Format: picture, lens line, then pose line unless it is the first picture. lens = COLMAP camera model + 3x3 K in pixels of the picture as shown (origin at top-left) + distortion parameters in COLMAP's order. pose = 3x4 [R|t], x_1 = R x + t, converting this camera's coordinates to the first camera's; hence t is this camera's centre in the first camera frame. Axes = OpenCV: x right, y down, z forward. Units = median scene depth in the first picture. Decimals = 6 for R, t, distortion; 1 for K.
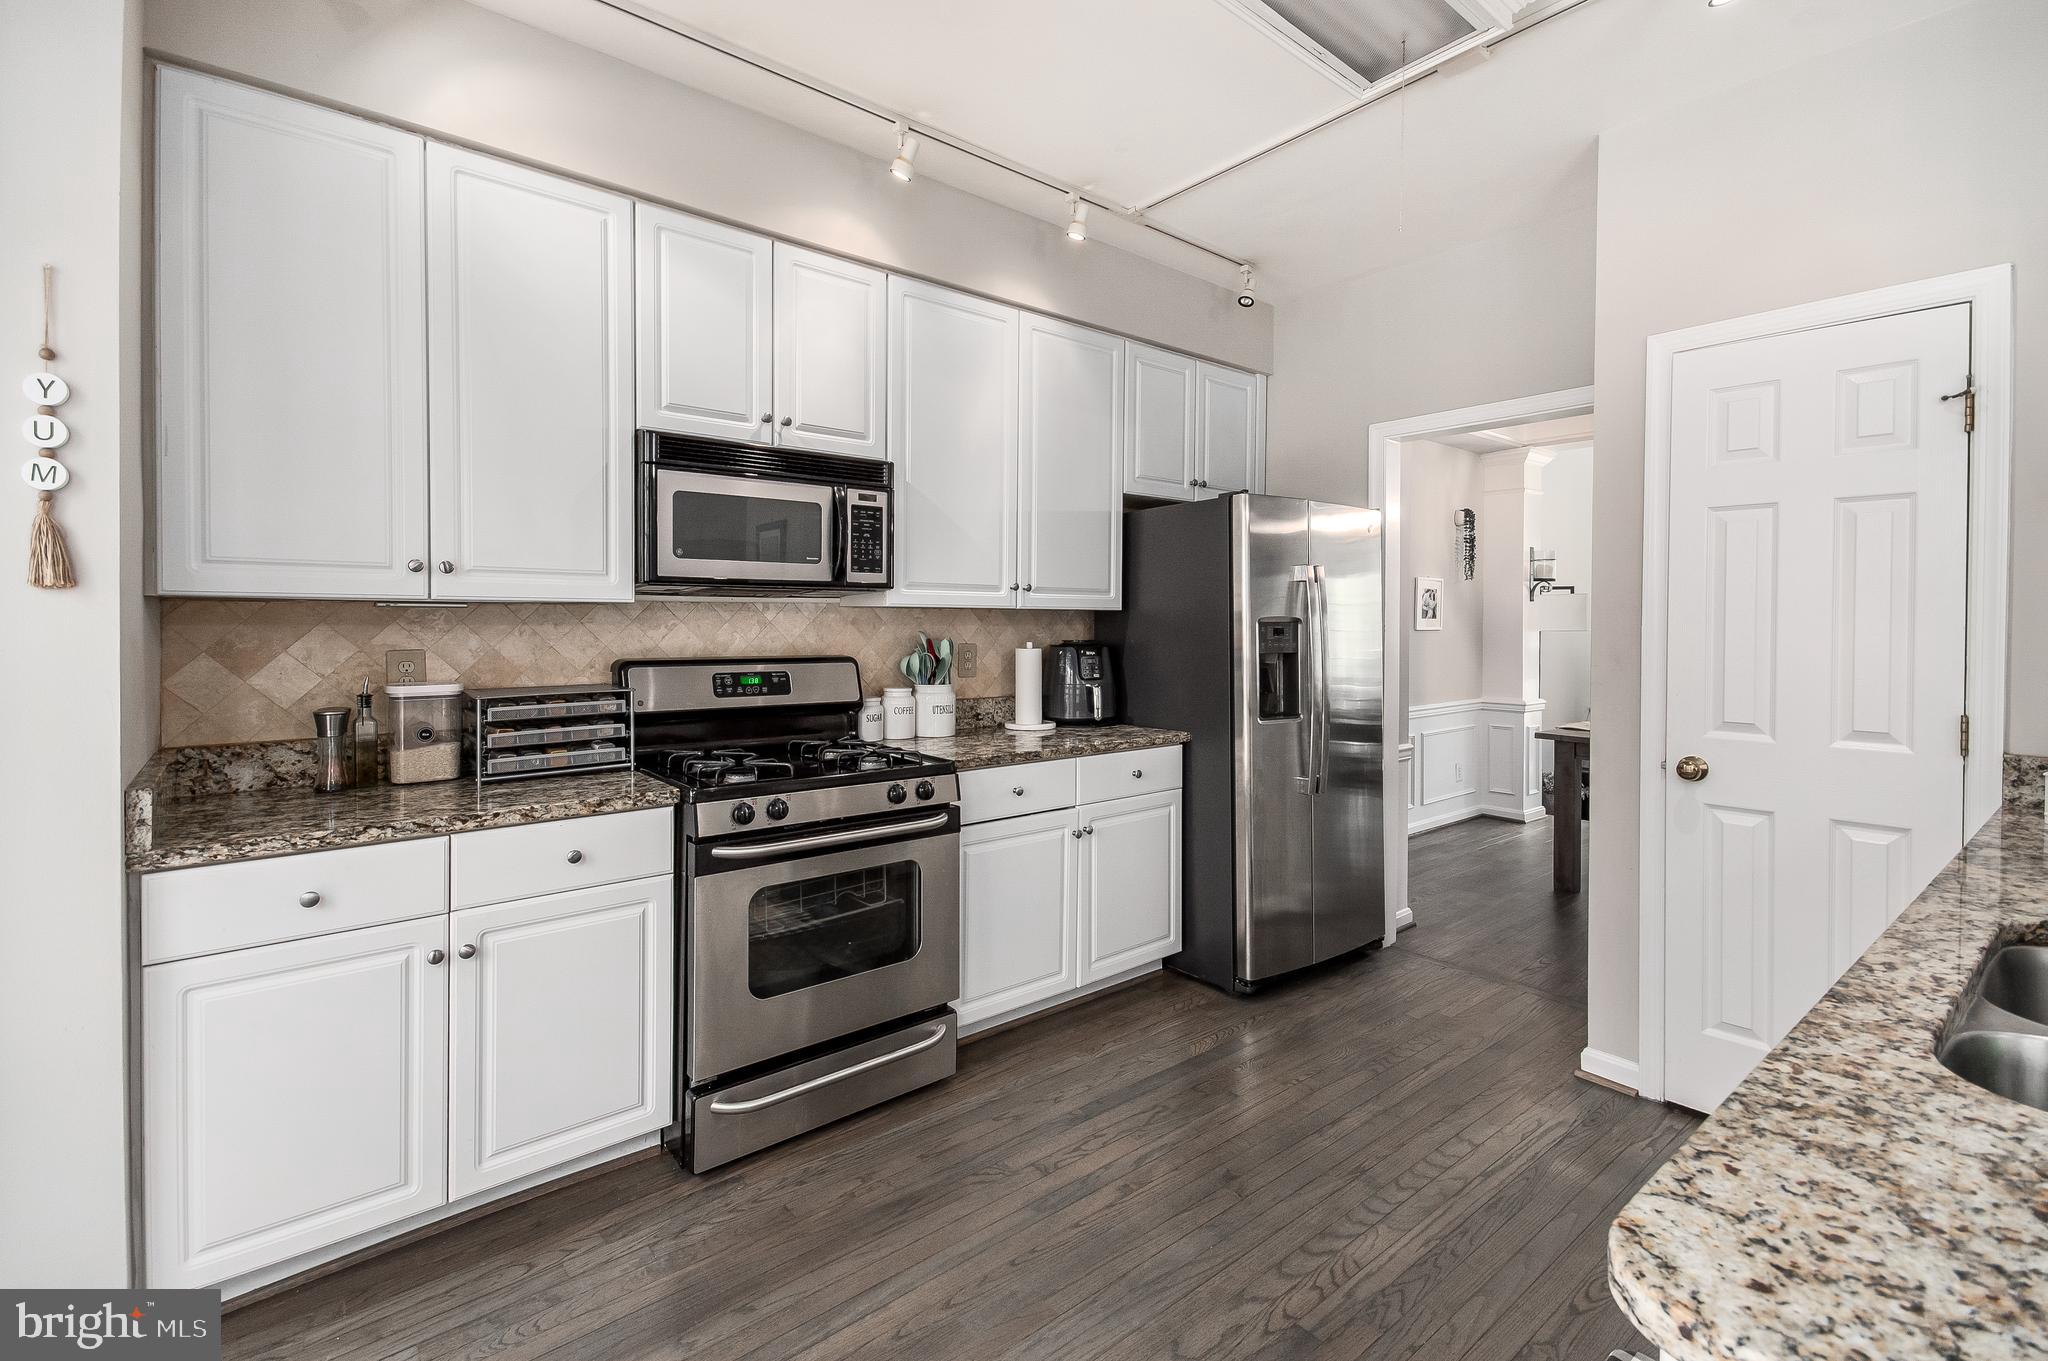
lens RADIAL K [[916.1, 0, 1024.0], [0, 916.1, 628.7], [0, 0, 1]] dist [0.010703, -0.000116]
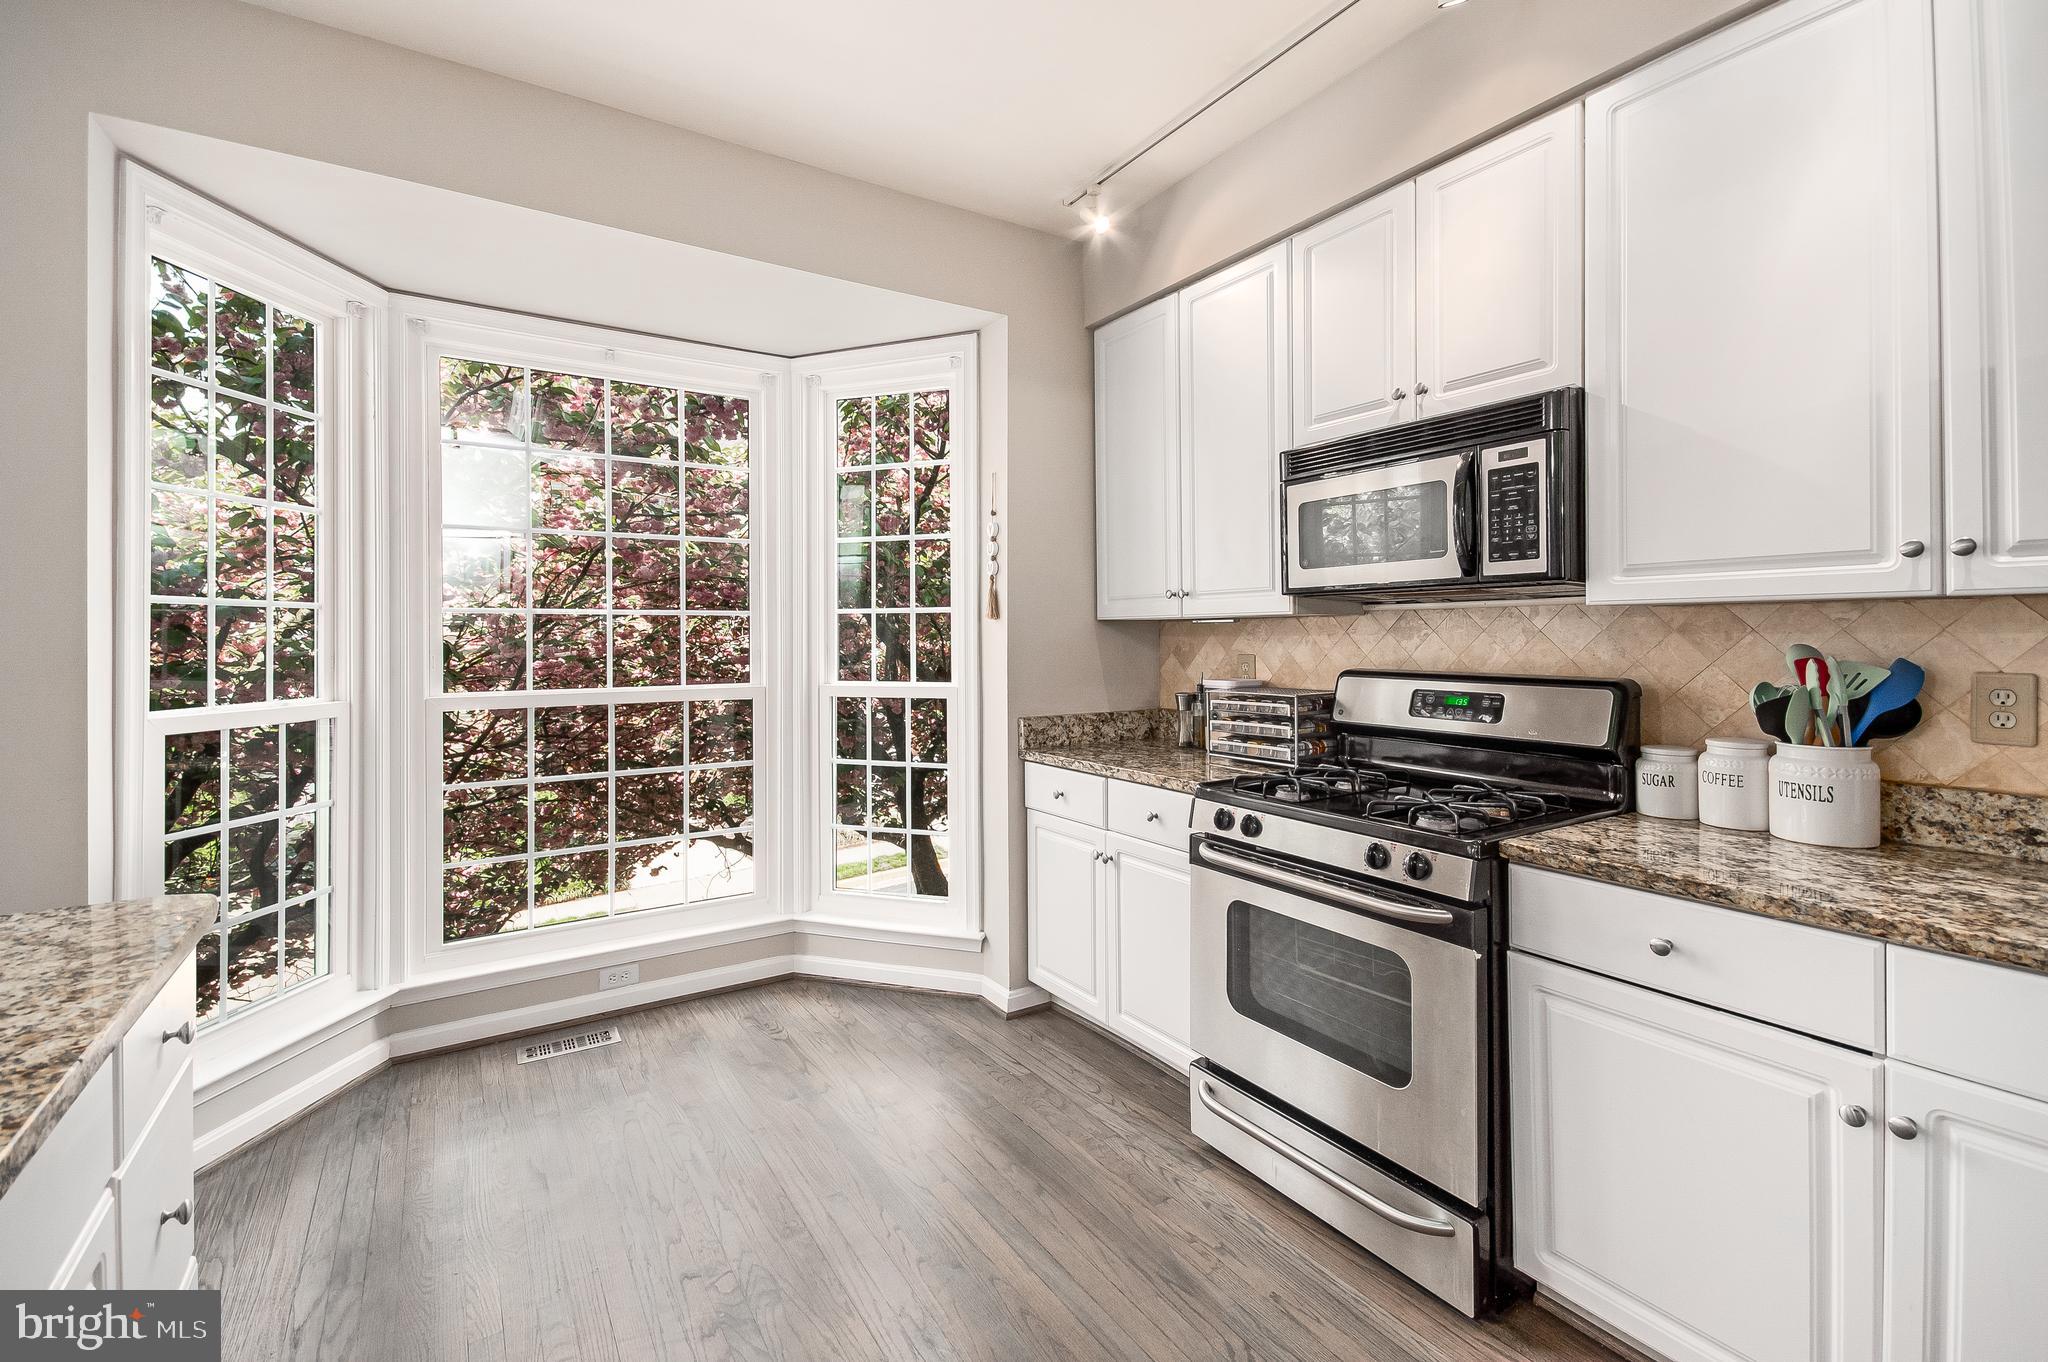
lens RADIAL K [[916.1, 0, 1024.0], [0, 916.1, 629.2], [0, 0, 1]] dist [0.010703, -0.000116]
pose [[-0.130346, -0.009051, -0.991427, 0.595469], [-0.002043, 0.999959, -0.008860, -0.000672], [0.991466, 0.000871, -0.130359, 0.732077]]
